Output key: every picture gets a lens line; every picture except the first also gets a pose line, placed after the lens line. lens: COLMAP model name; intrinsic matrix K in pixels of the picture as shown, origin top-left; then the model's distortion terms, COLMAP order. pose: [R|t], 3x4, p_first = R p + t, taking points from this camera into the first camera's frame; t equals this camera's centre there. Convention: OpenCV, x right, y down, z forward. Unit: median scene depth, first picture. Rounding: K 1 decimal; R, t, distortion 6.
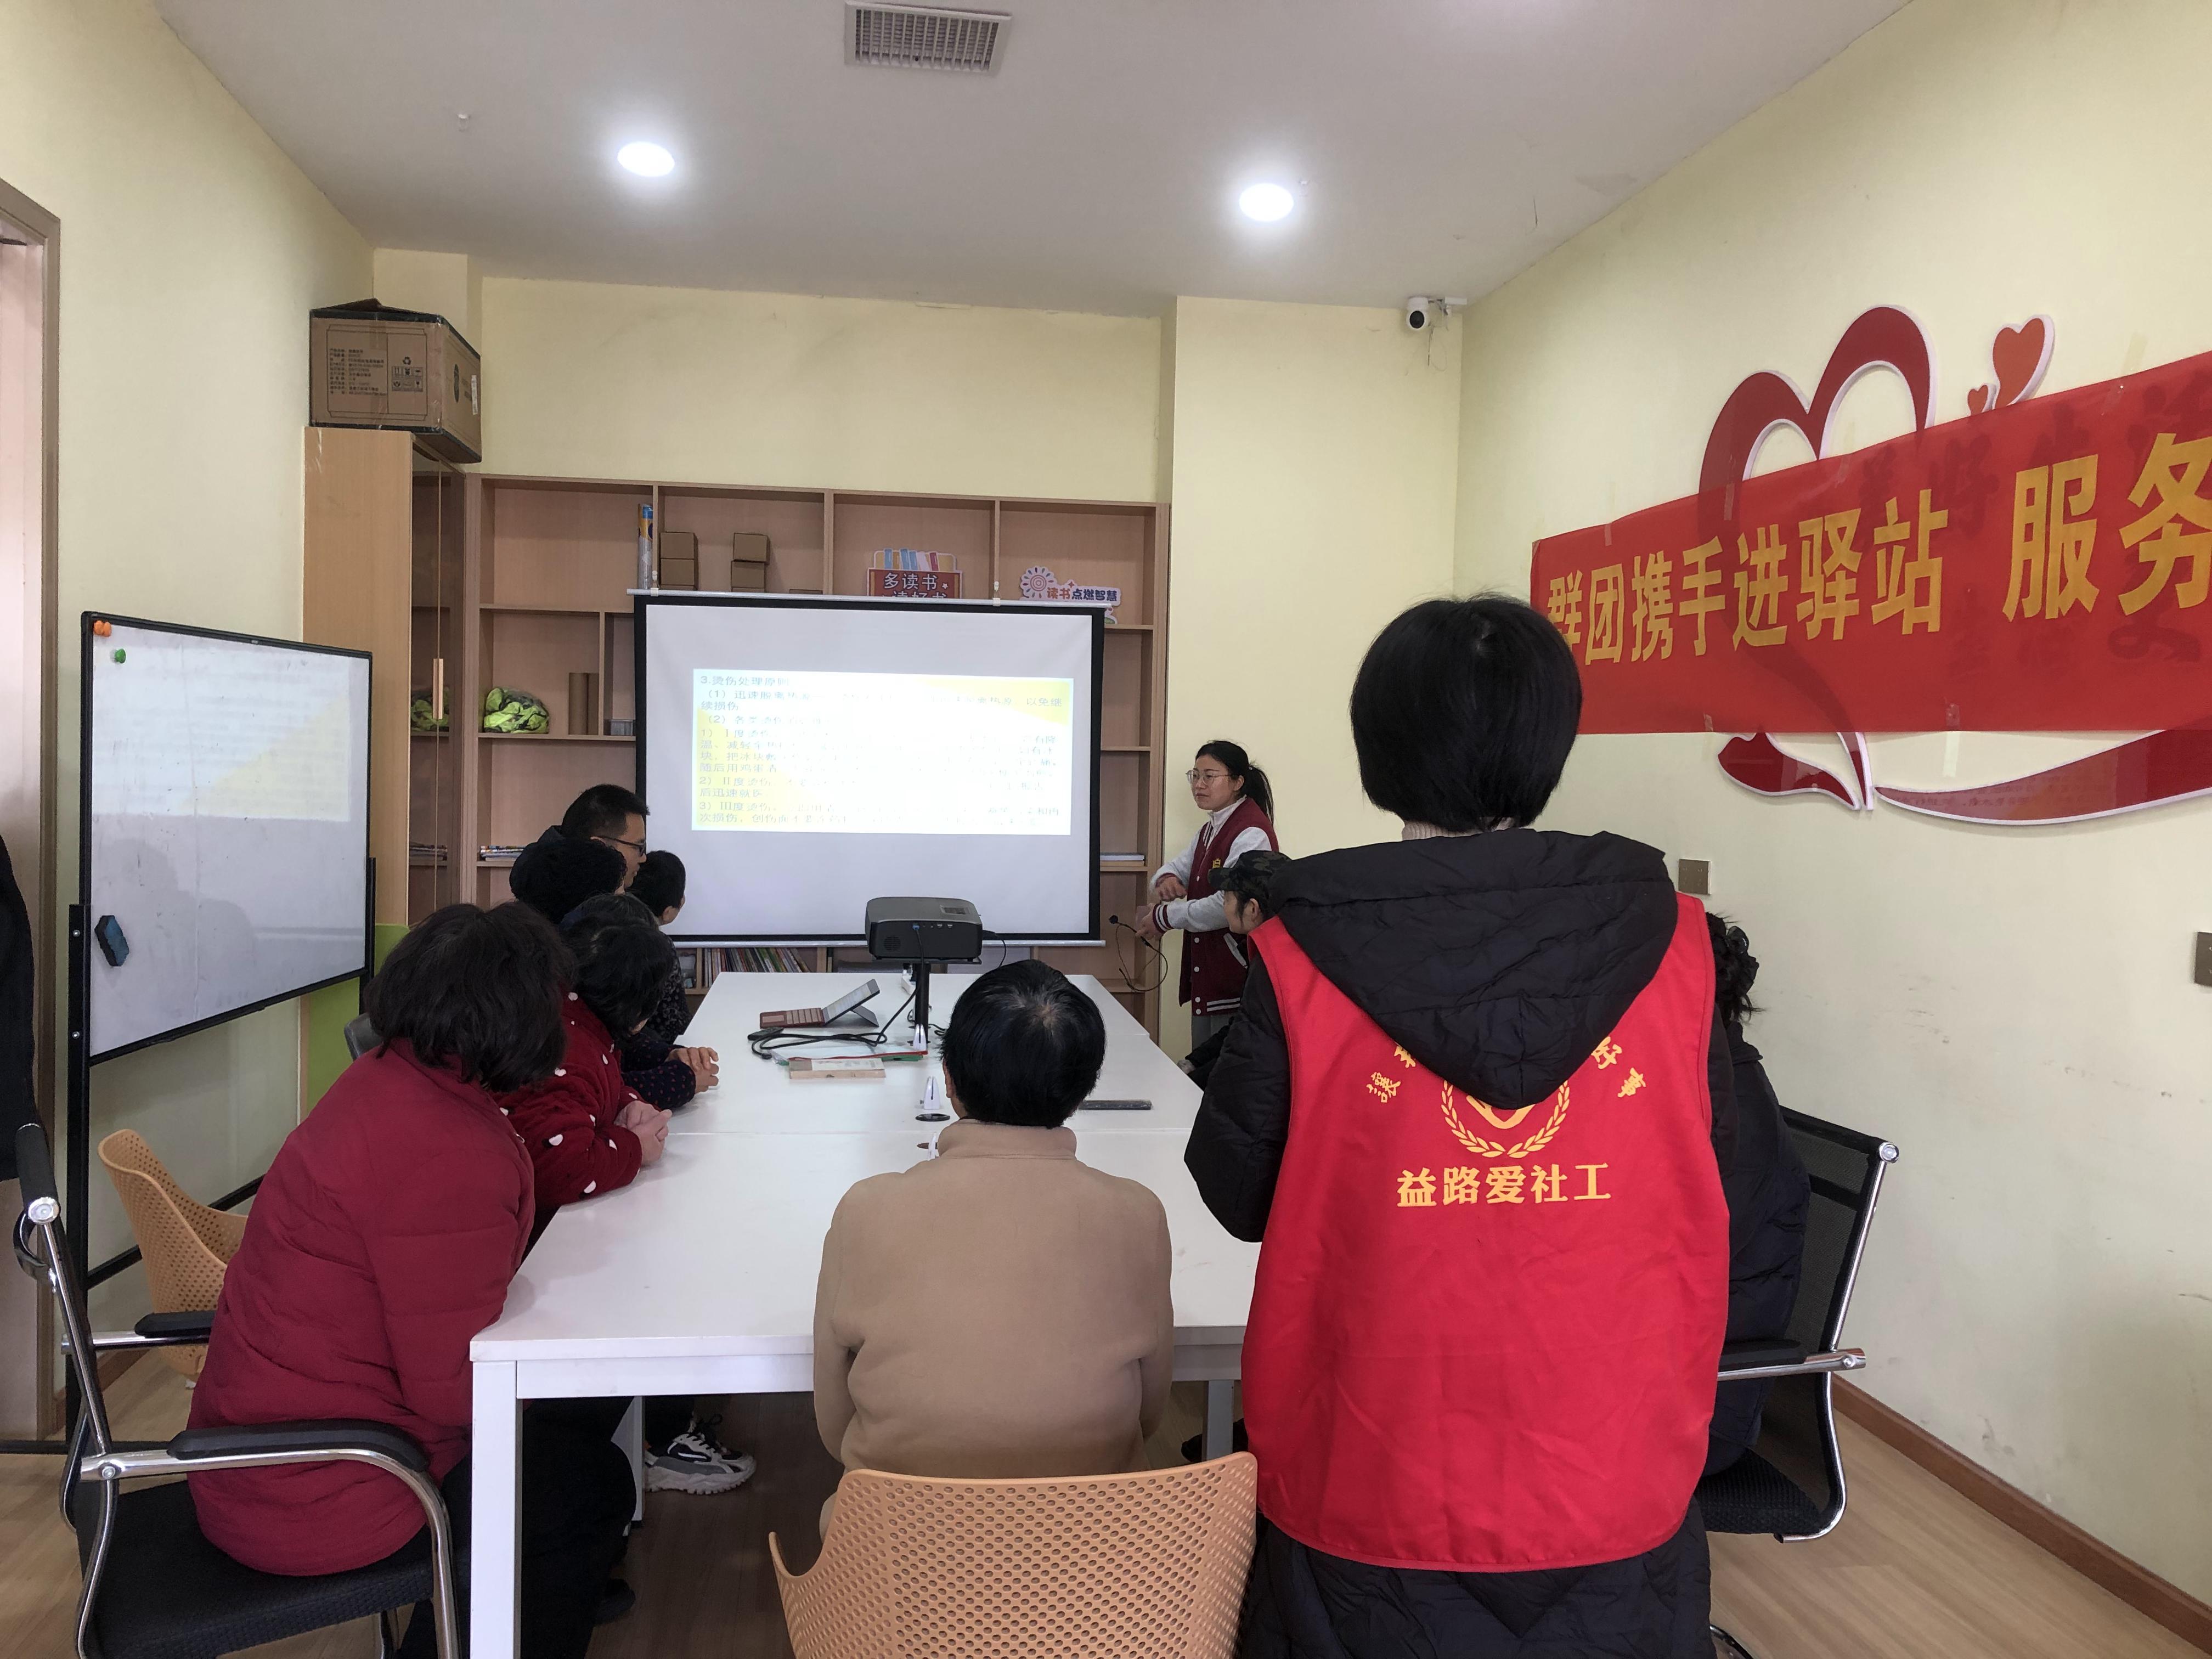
lens RADIAL K [[1789.4, 0, 1106.0], [0, 1789.4, 829.5], [0, 0, 1]] dist [0.012685, -0.121730]
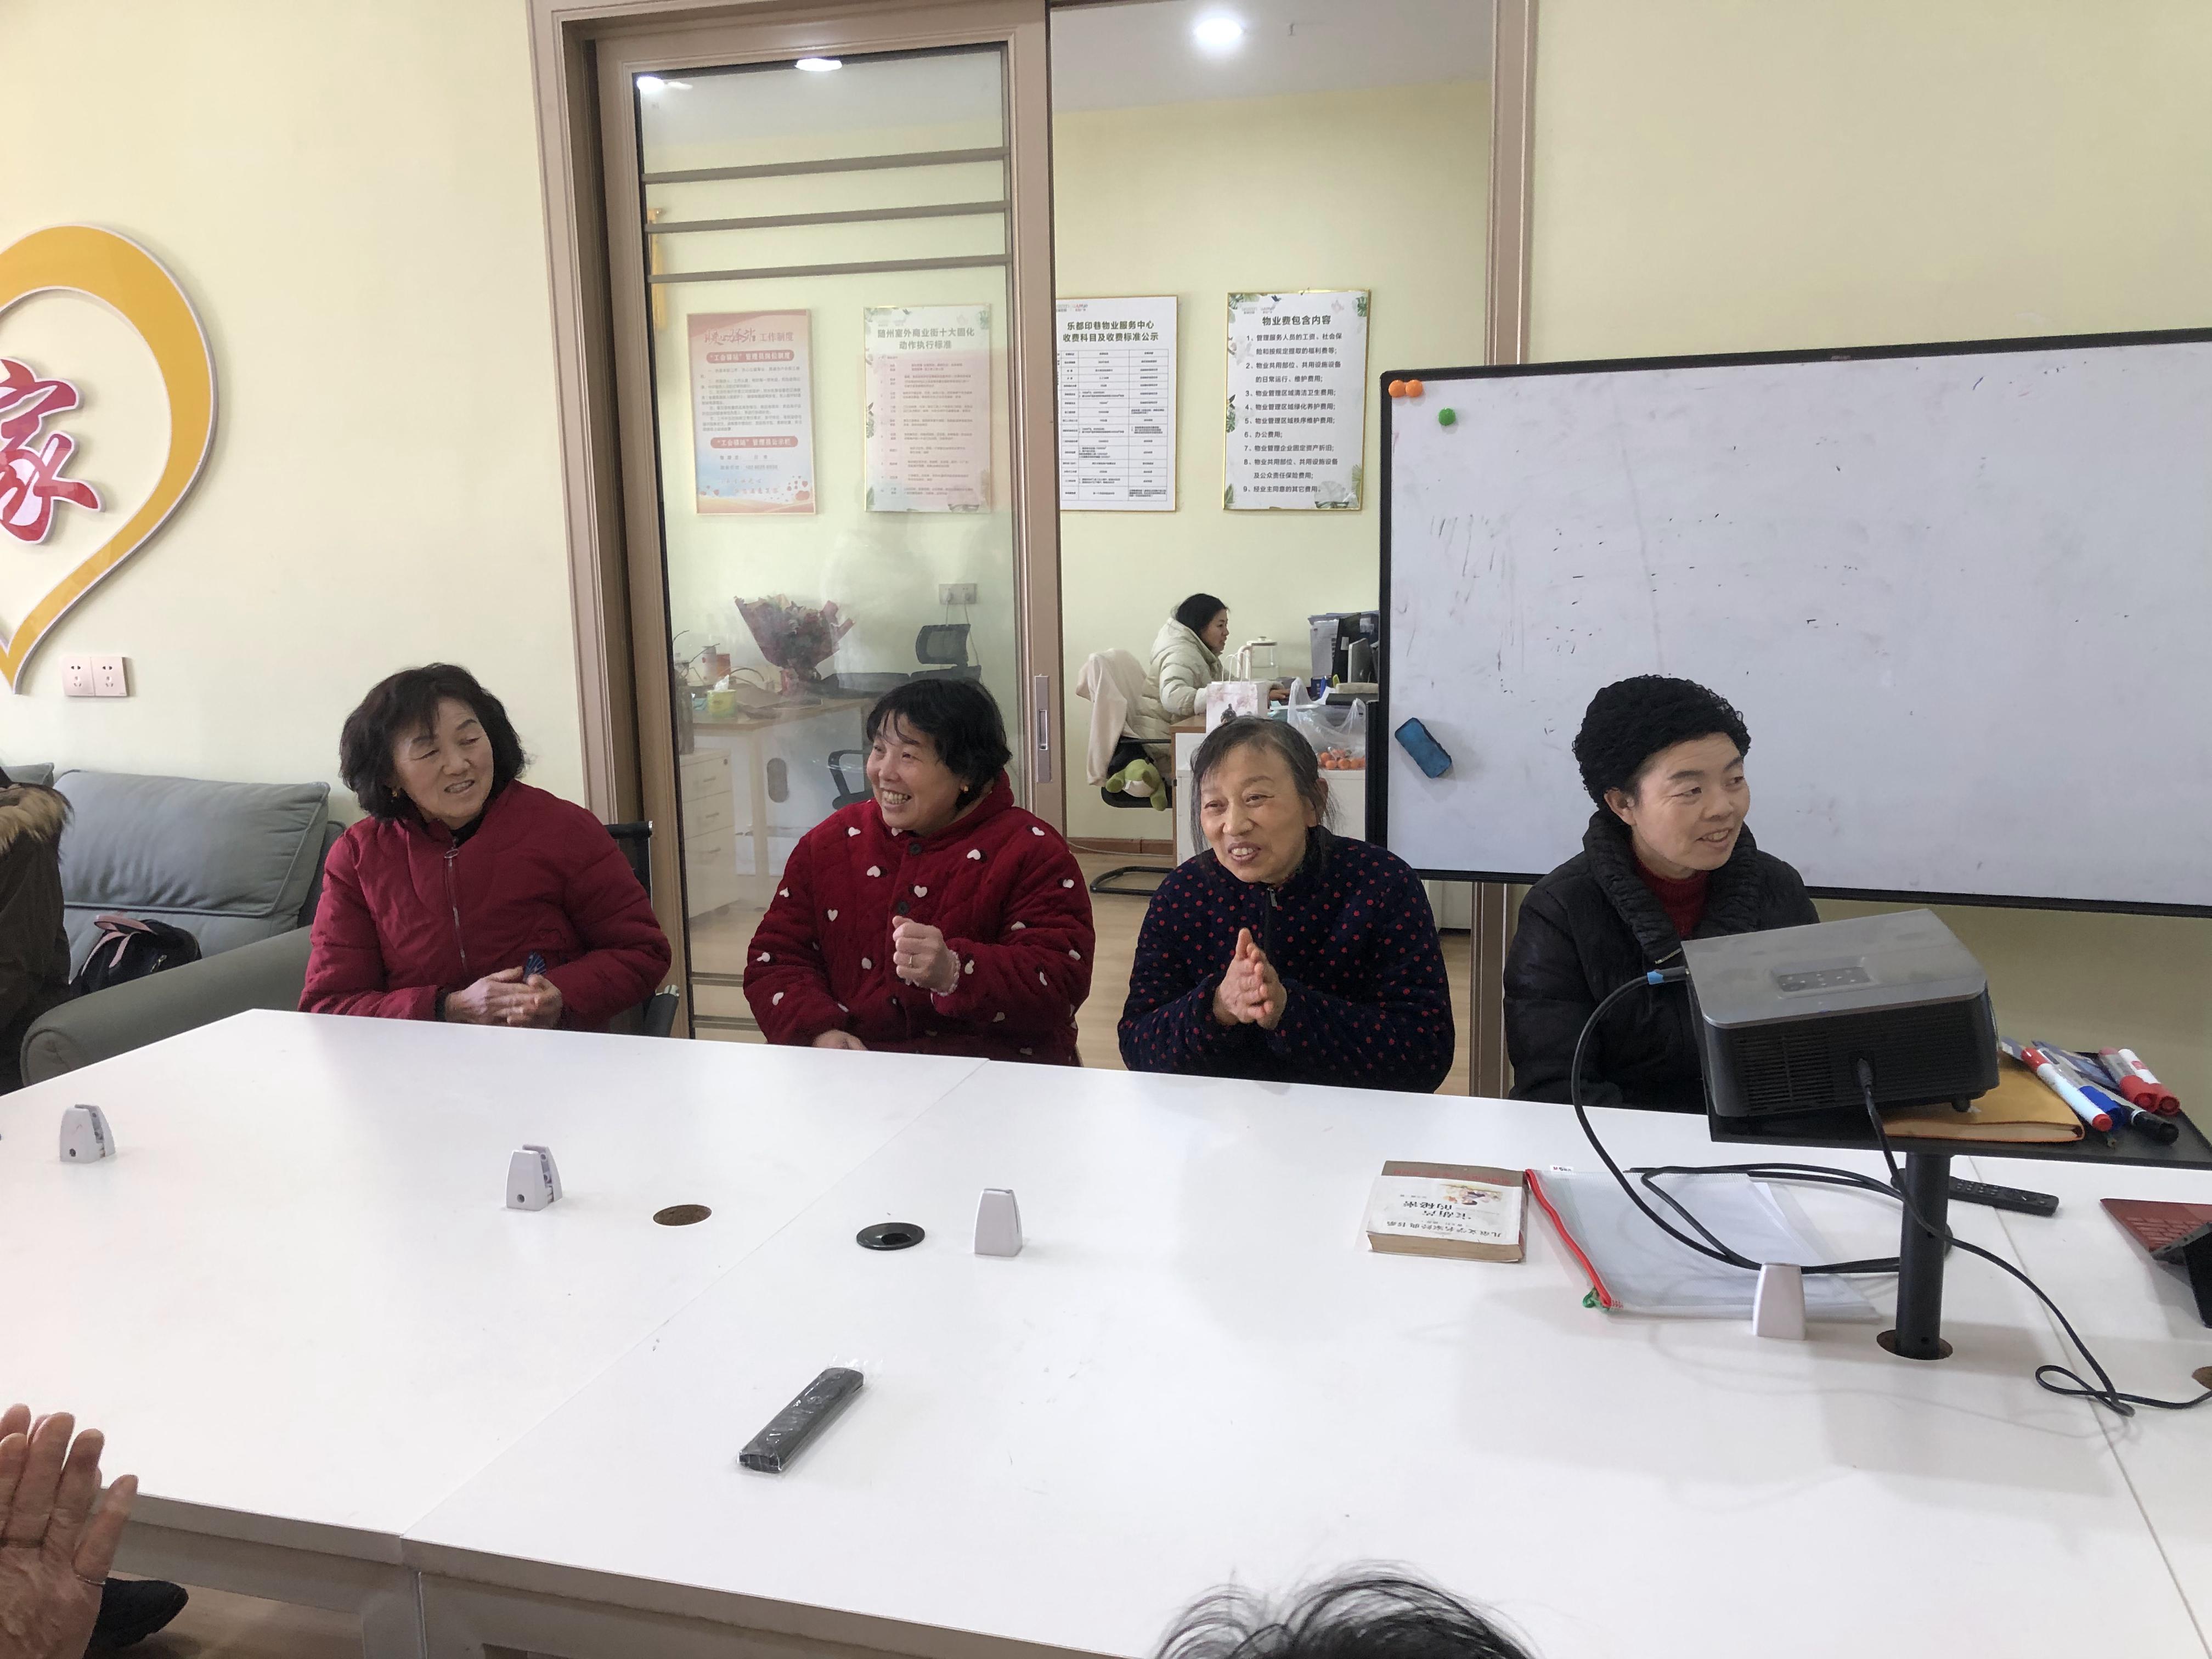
lens RADIAL K [[1814.8, 0, 1110.7], [0, 1814.8, 838.9], [0, 0, 1]] dist [0.014506, -0.002603]
pose [[-0.408324, 0.137634, -0.902402, 0.197944], [-0.036109, 0.985359, 0.166626, -0.023156], [0.912123, 0.100623, -0.397375, 0.743909]]
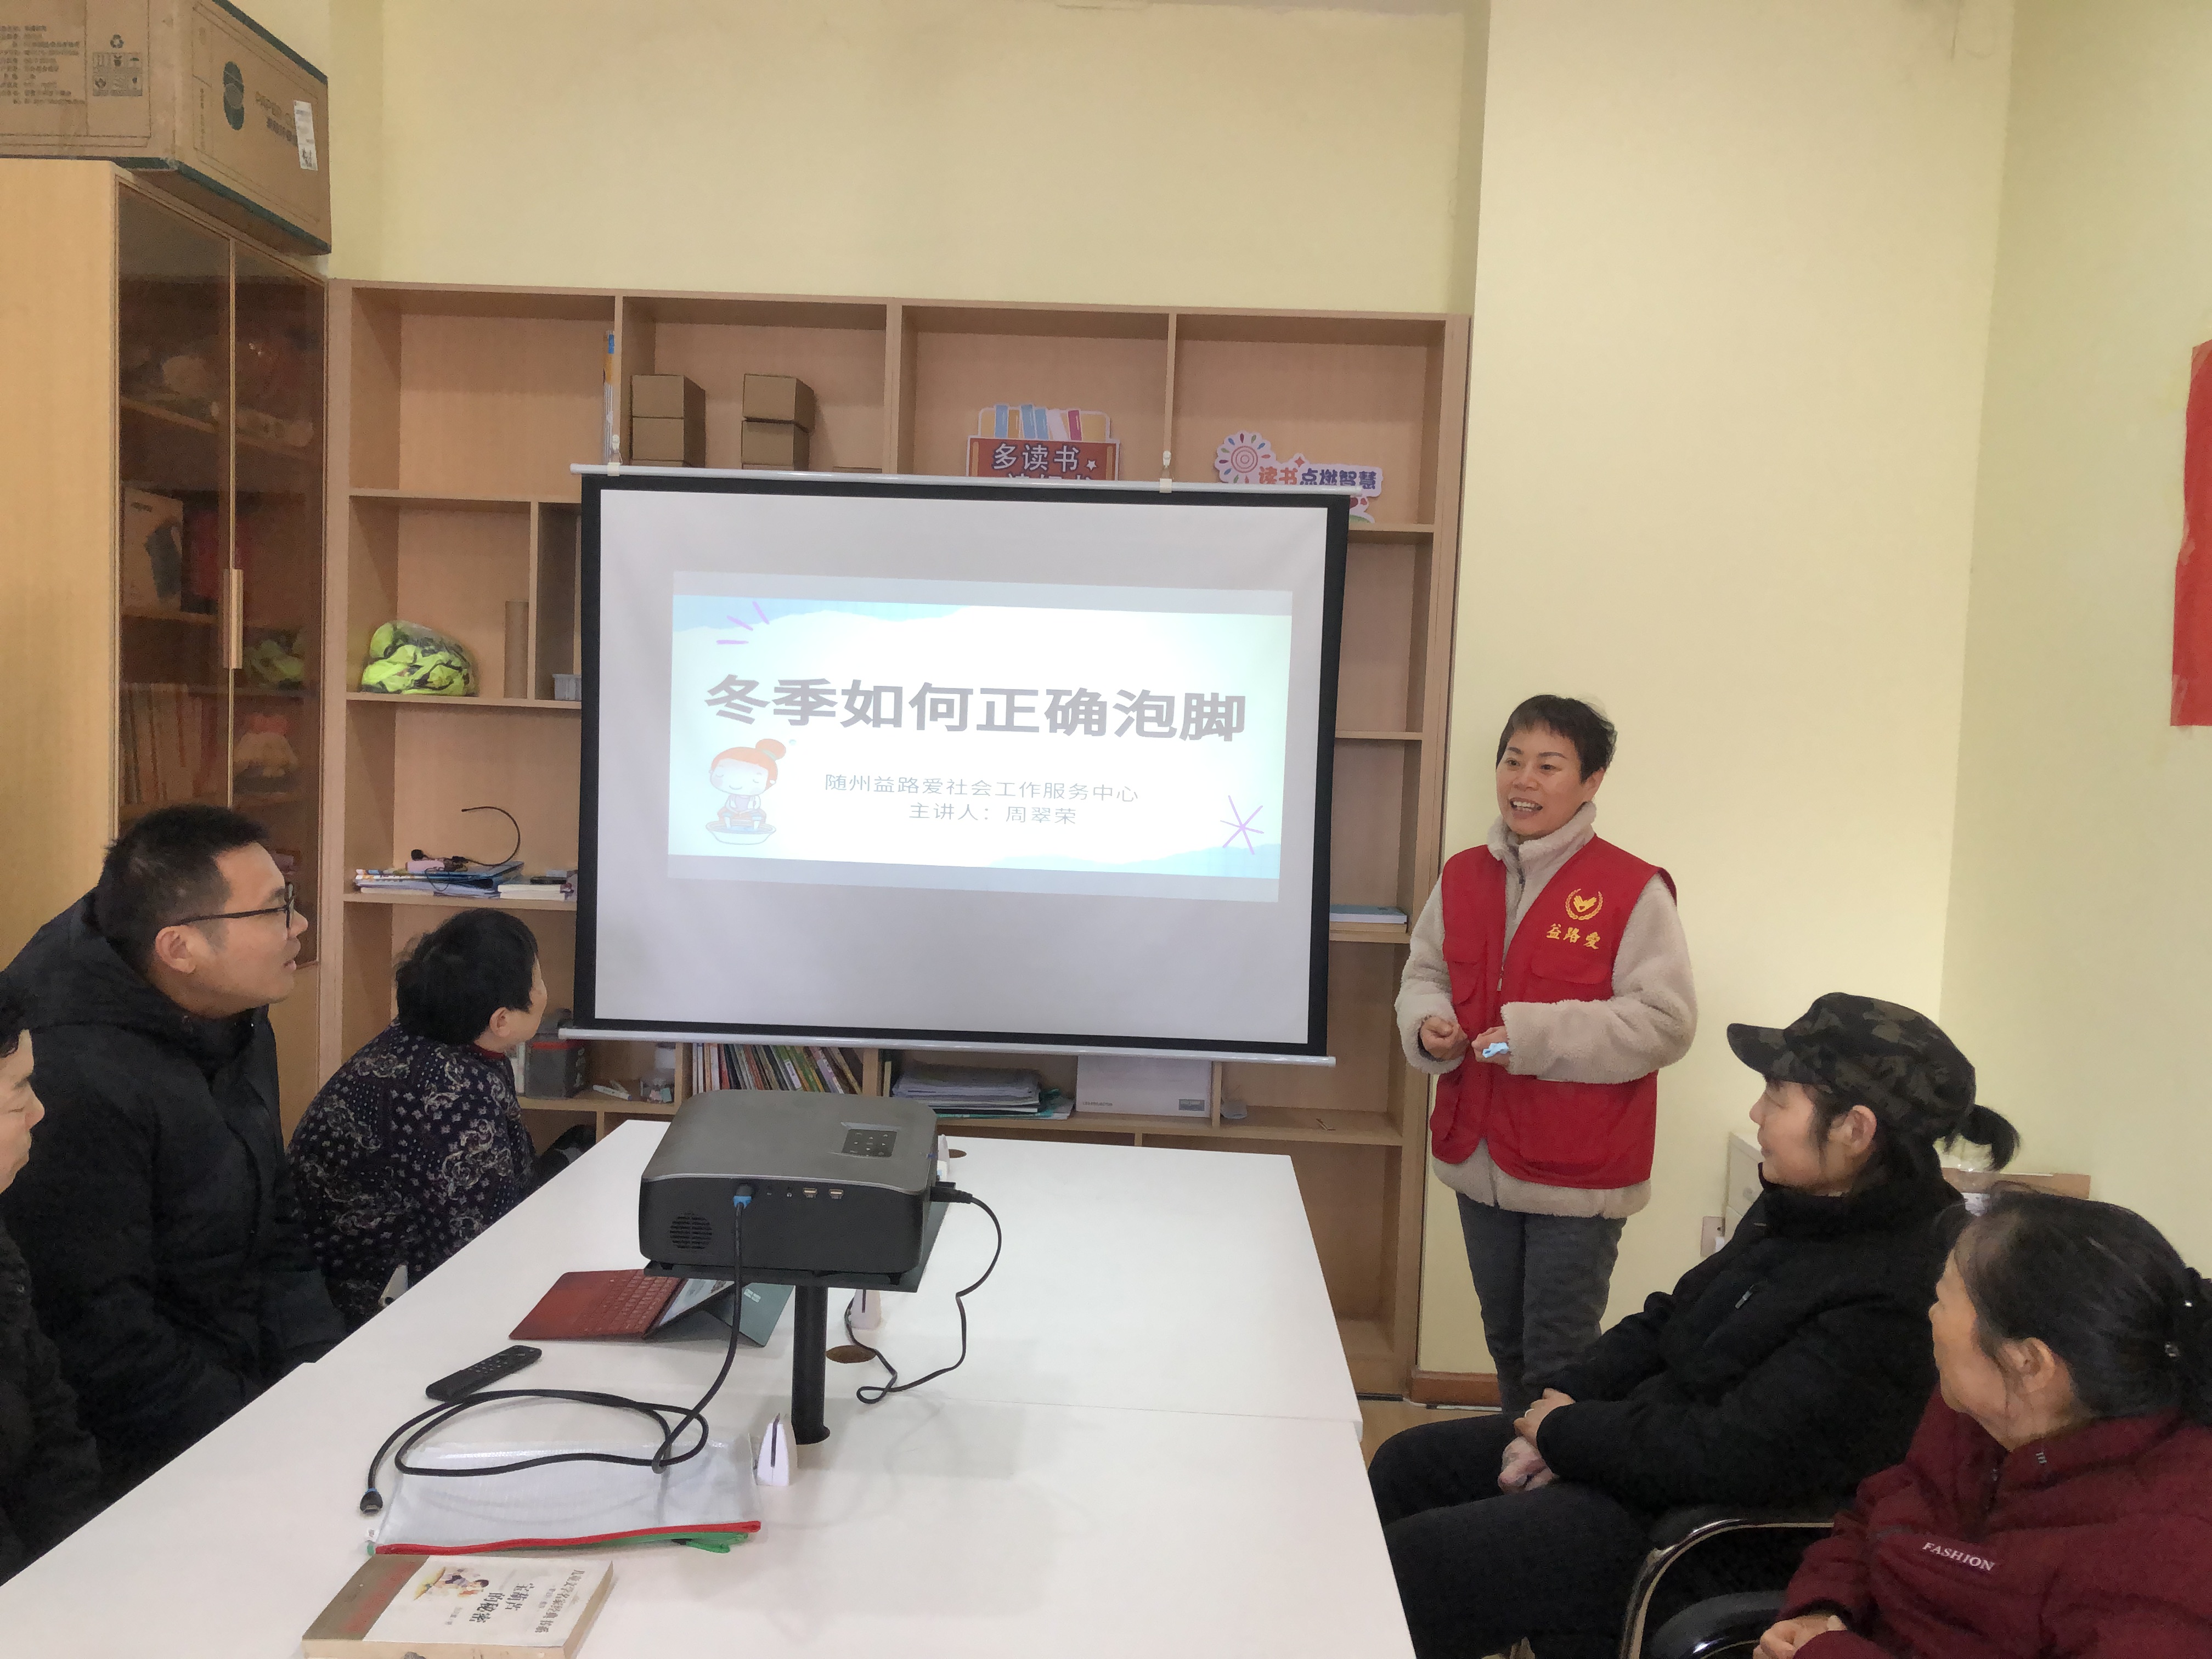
lens RADIAL K [[1814.8, 0, 1081.0], [0, 1814.8, 838.2], [0, 0, 1]] dist [0.015131, 0.005522]
pose [[0.983091, 0.028413, -0.180897, 0.026409], [-0.024449, 0.999410, 0.024104, -0.026120], [0.181476, -0.019273, 0.983207, 0.442671]]
